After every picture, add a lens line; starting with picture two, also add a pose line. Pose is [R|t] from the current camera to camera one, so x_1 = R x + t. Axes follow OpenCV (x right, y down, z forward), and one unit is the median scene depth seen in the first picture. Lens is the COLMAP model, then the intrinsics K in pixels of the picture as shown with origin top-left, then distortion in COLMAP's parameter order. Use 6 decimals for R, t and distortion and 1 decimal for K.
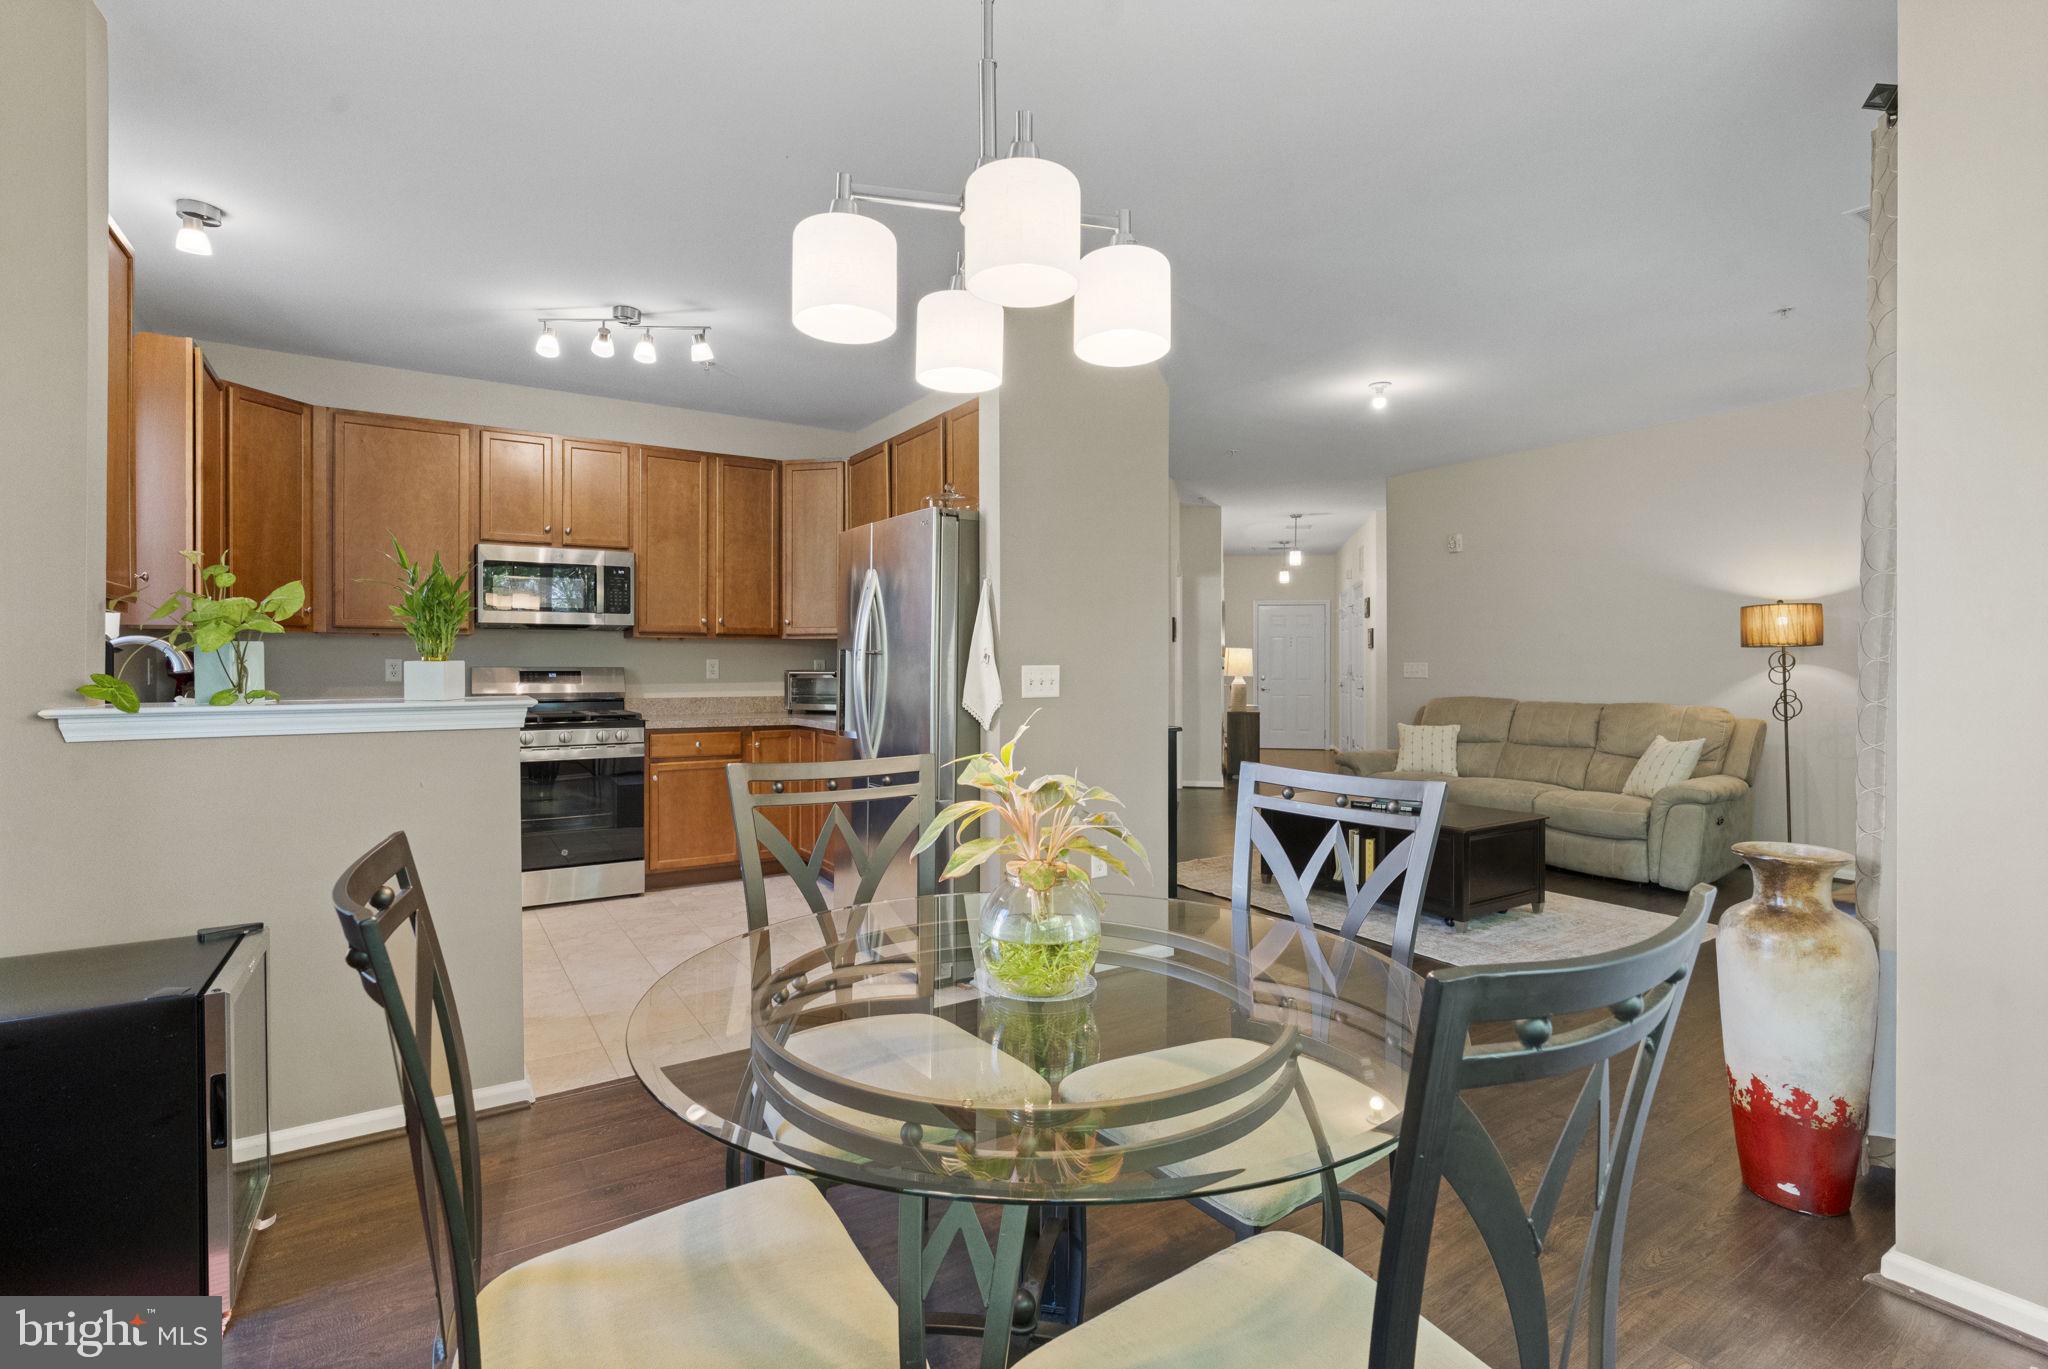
lens RADIAL K [[987.5, 0, 1021.1], [0, 987.5, 670.0], [0, 0, 1]] dist [-0.000391, 0.000044]
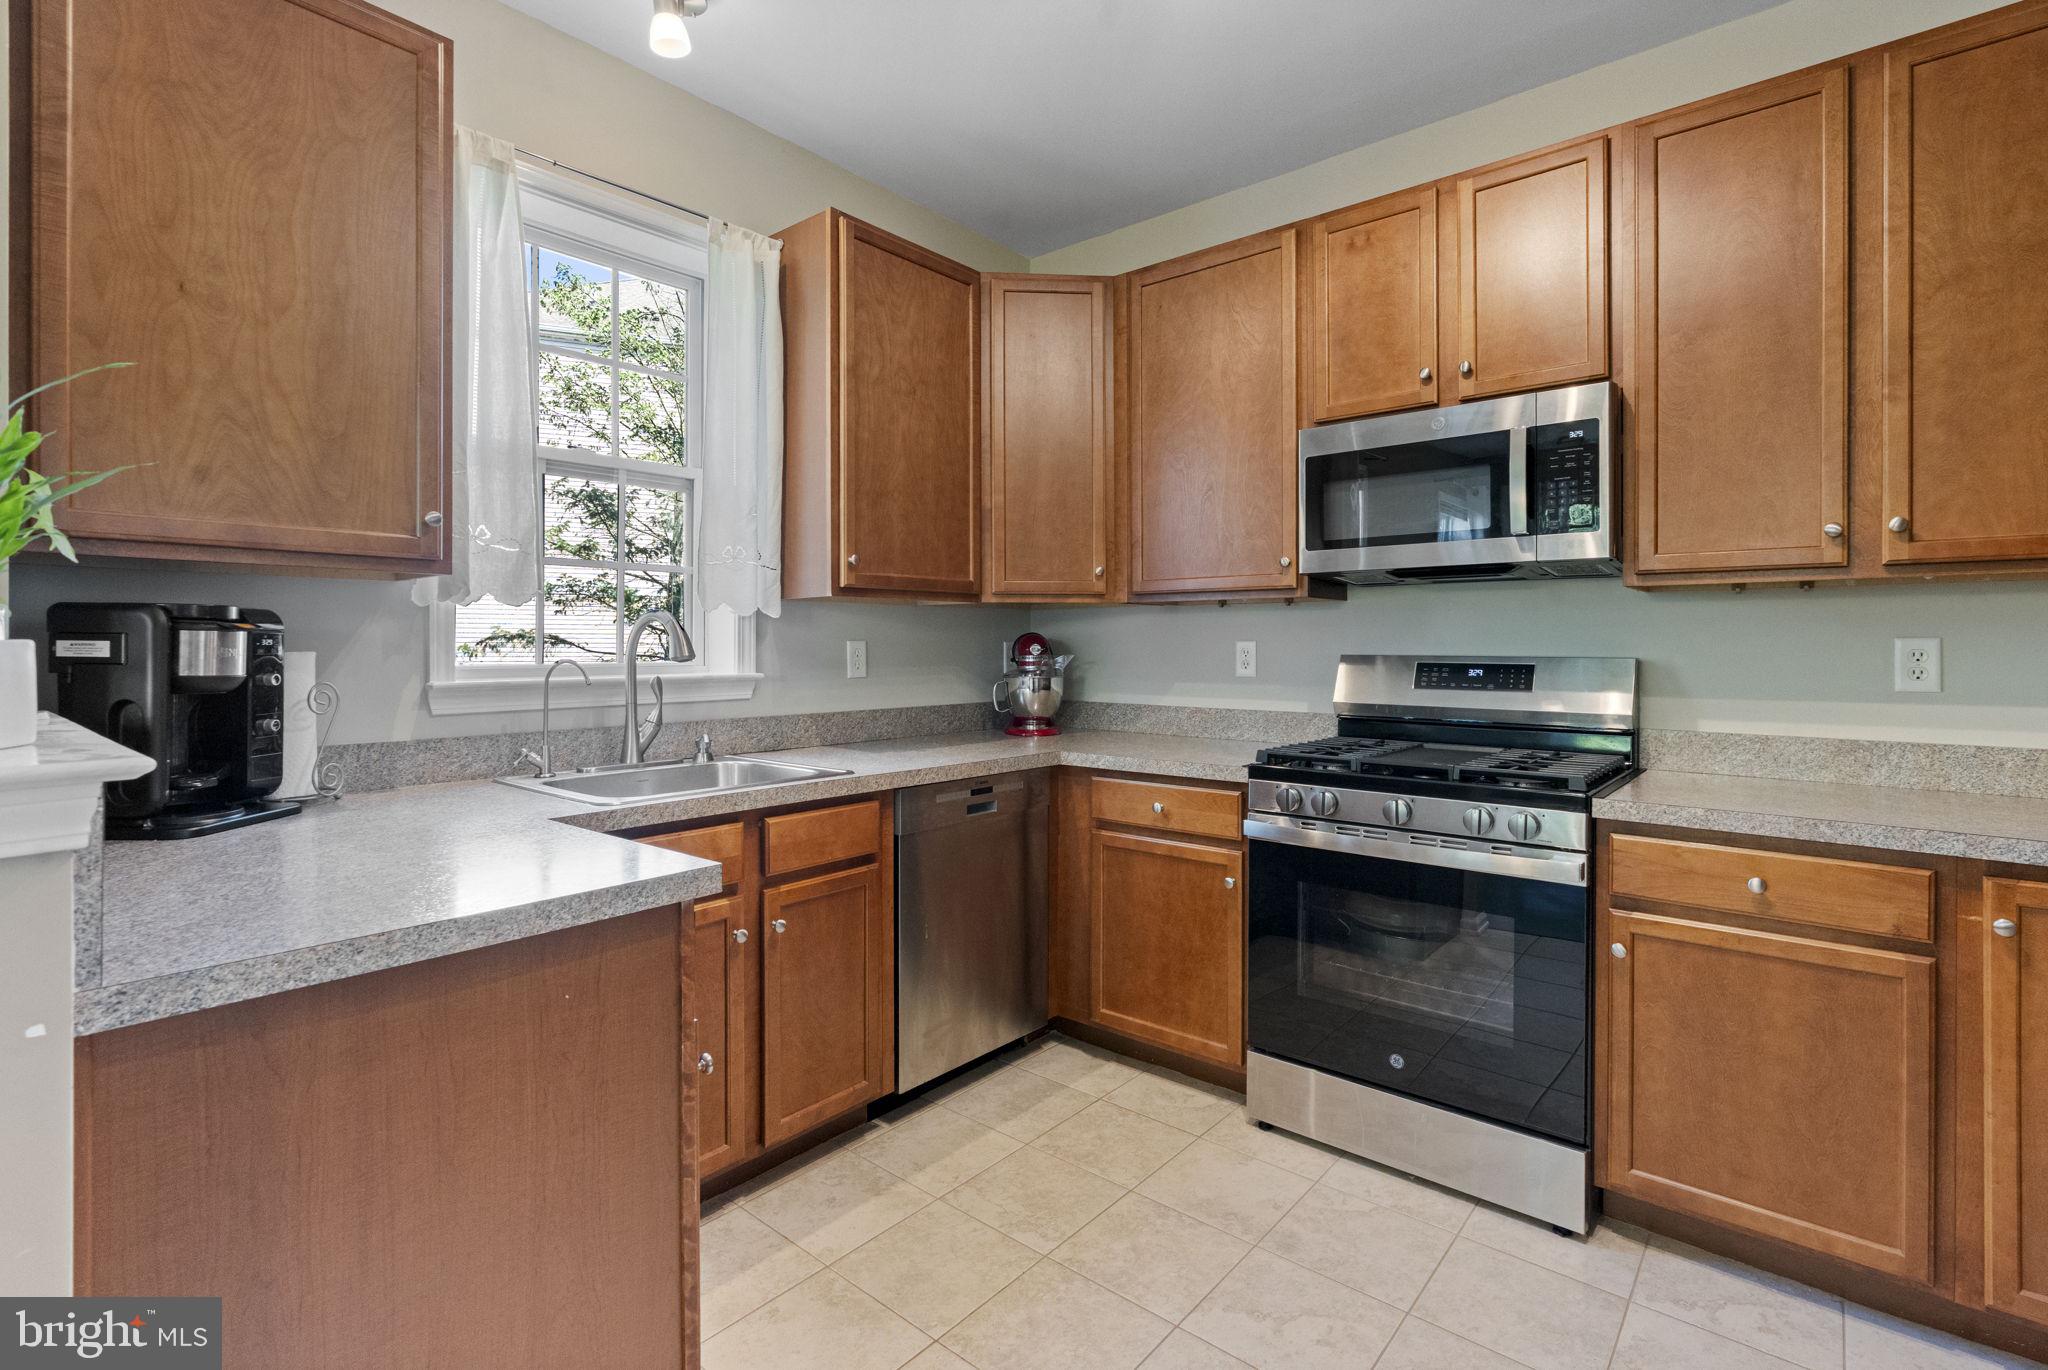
lens RADIAL K [[963.6, 0, 1019.6], [0, 963.6, 640.6], [0, 0, 1]] dist [-0.001568, -0.000214]
pose [[0.265772, -0.007065, -0.964010, -0.069793], [0.000458, 0.999974, -0.007202, -0.008082], [0.964036, 0.001472, 0.265768, 0.669509]]
